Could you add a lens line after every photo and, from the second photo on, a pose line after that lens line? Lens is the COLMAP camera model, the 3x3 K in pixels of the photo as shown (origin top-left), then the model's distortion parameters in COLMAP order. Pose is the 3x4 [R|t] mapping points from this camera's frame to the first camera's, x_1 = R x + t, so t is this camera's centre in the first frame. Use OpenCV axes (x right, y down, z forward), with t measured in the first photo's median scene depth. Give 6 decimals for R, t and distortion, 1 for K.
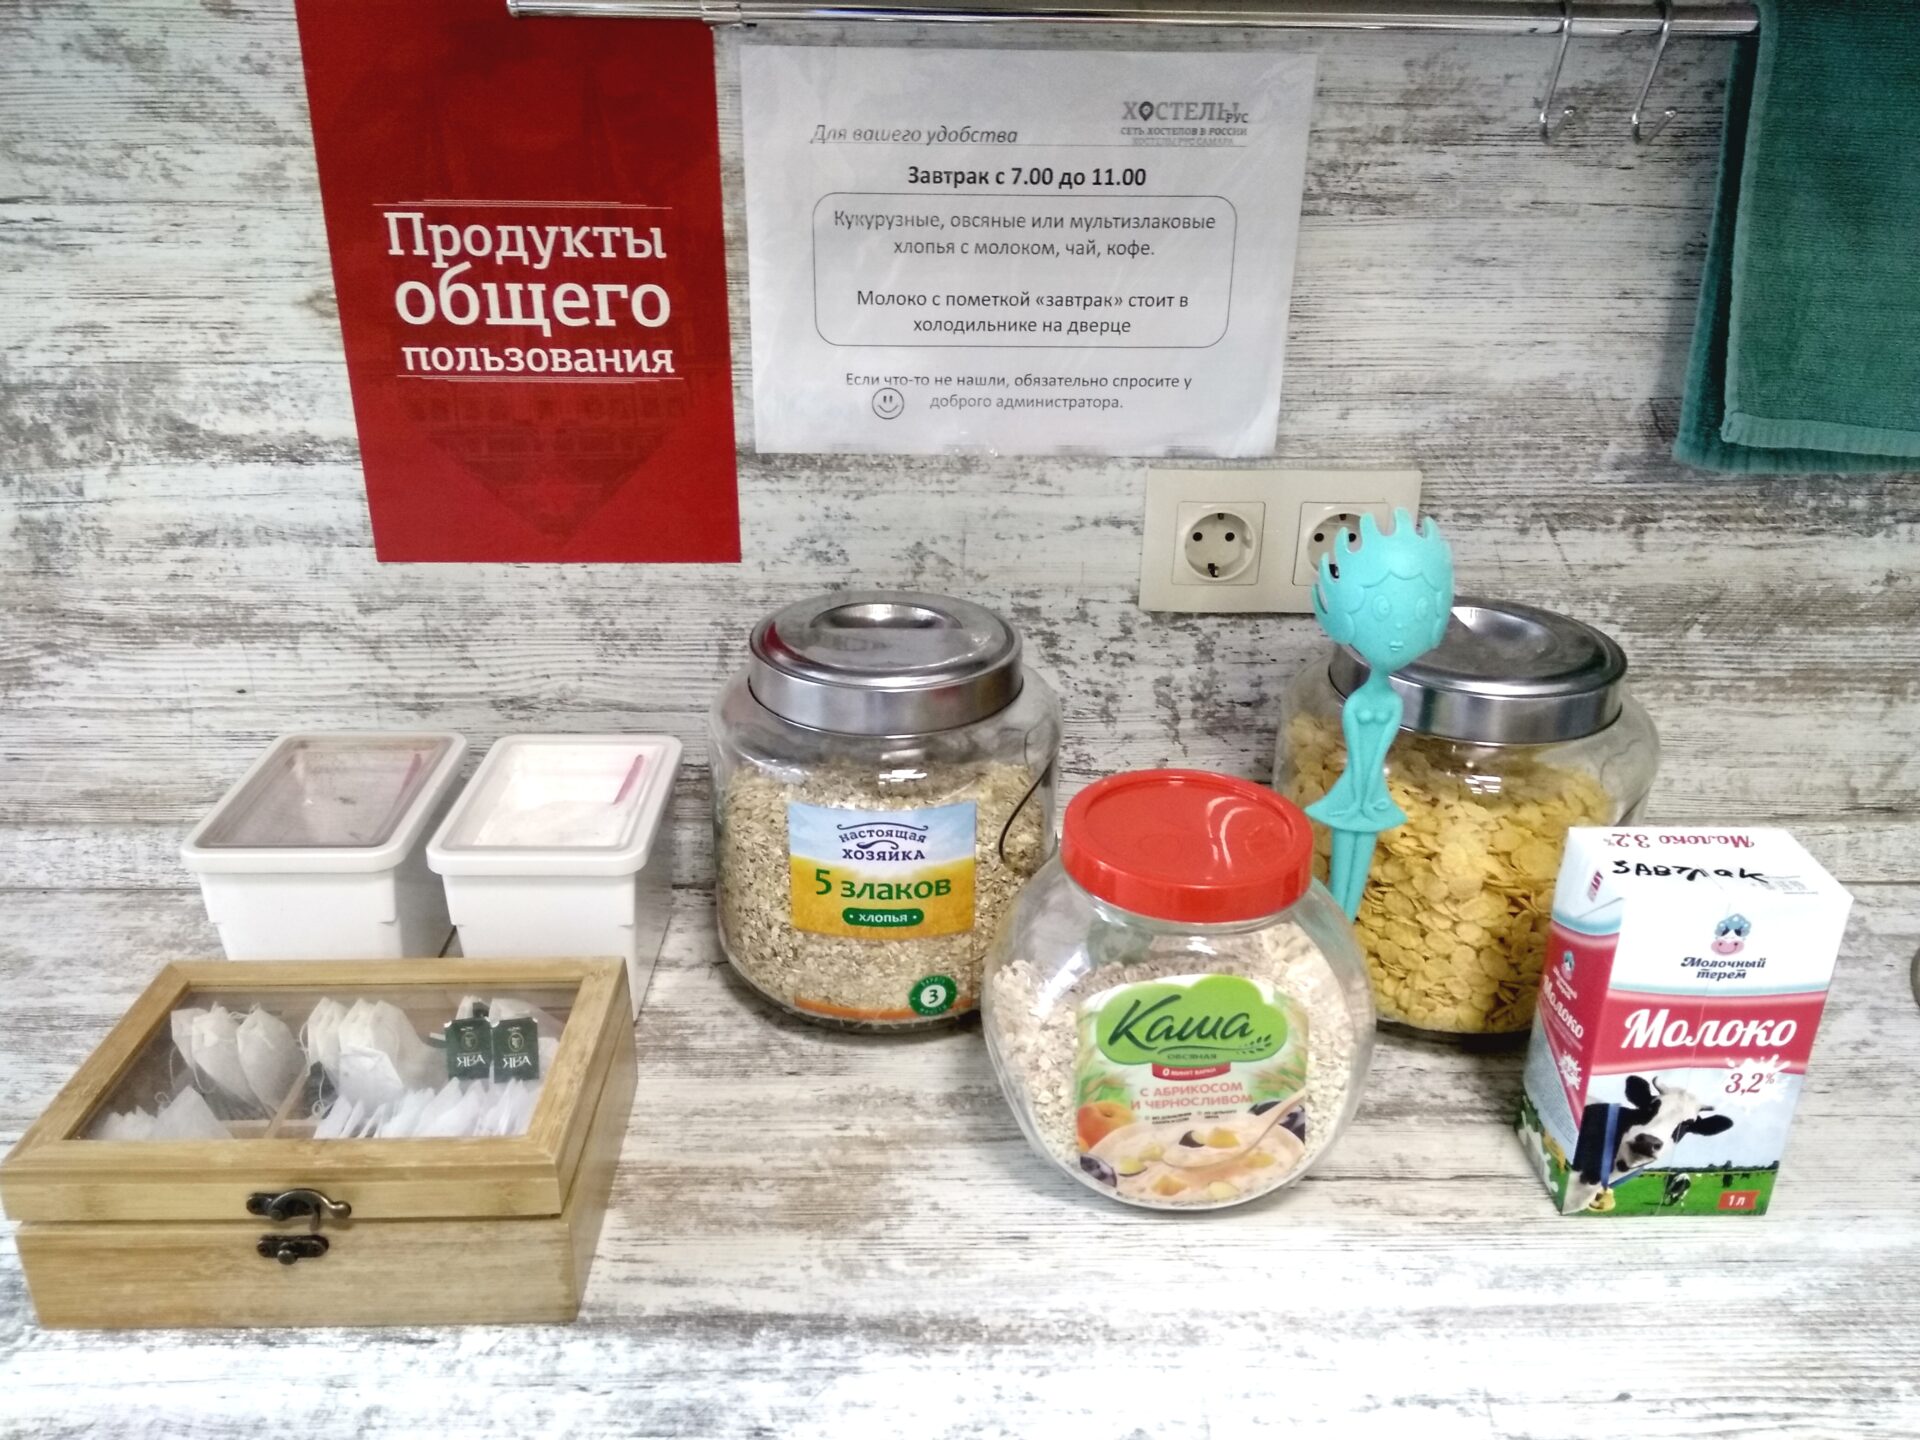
lens RADIAL K [[1536.0, 0, 959.7], [0, 1536.0, 720.2], [0, 0, 1]] dist [0.000793, -0.000226]
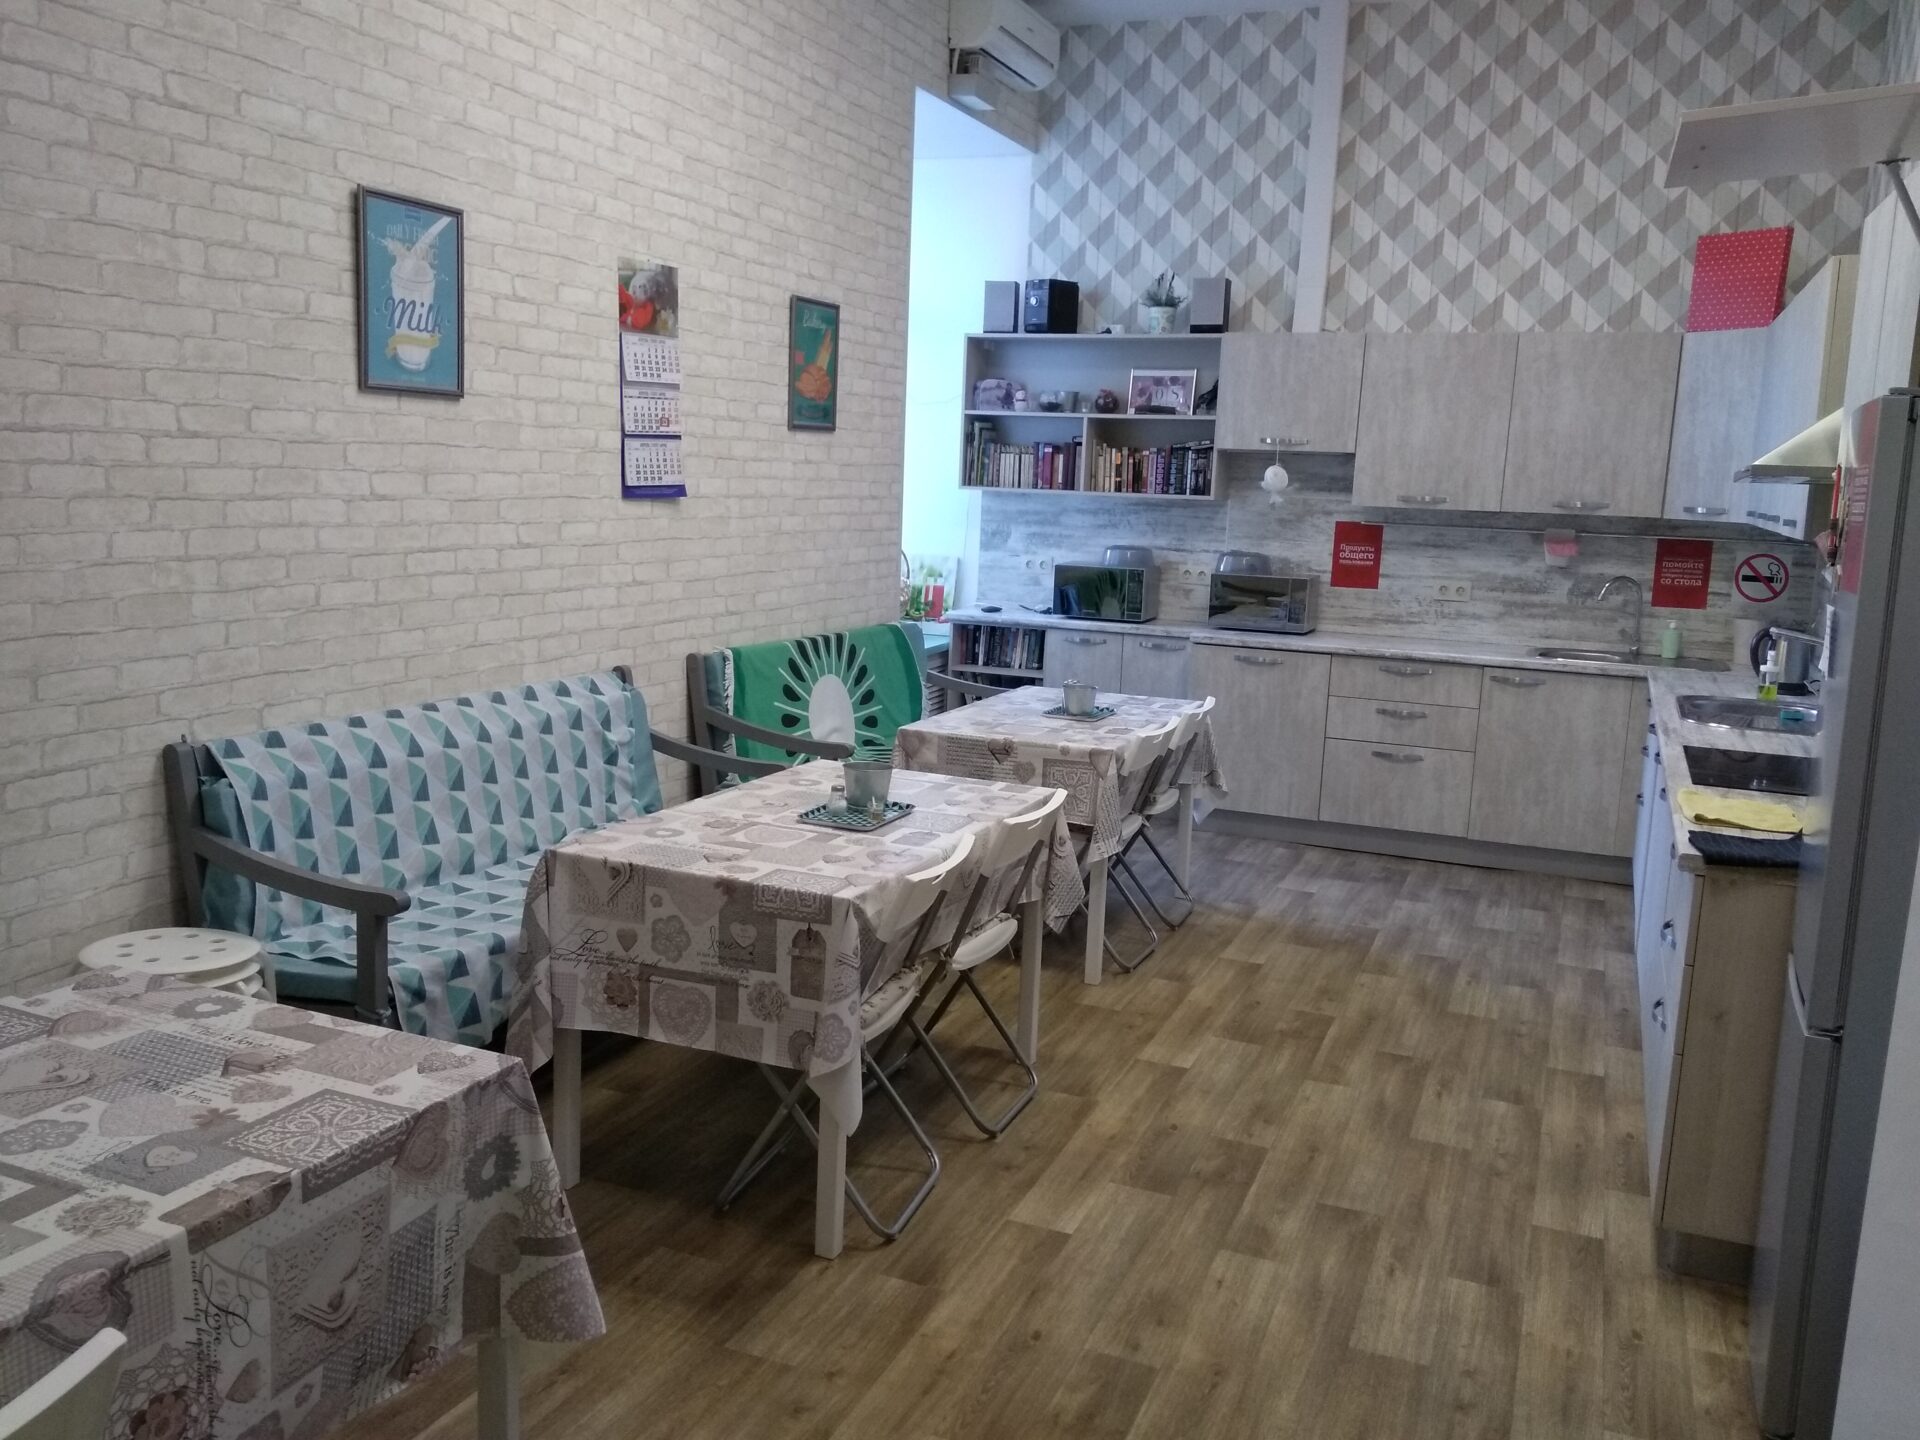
lens RADIAL K [[1536.0, 0, 958.8], [0, 1536.0, 718.8], [0, 0, 1]] dist [0.000793, -0.000226]
pose [[0.917223, 0.085374, -0.389118, 1.007414], [-0.189708, 0.952510, -0.238193, 2.826194], [0.350303, 0.292295, 0.889860, -6.578272]]
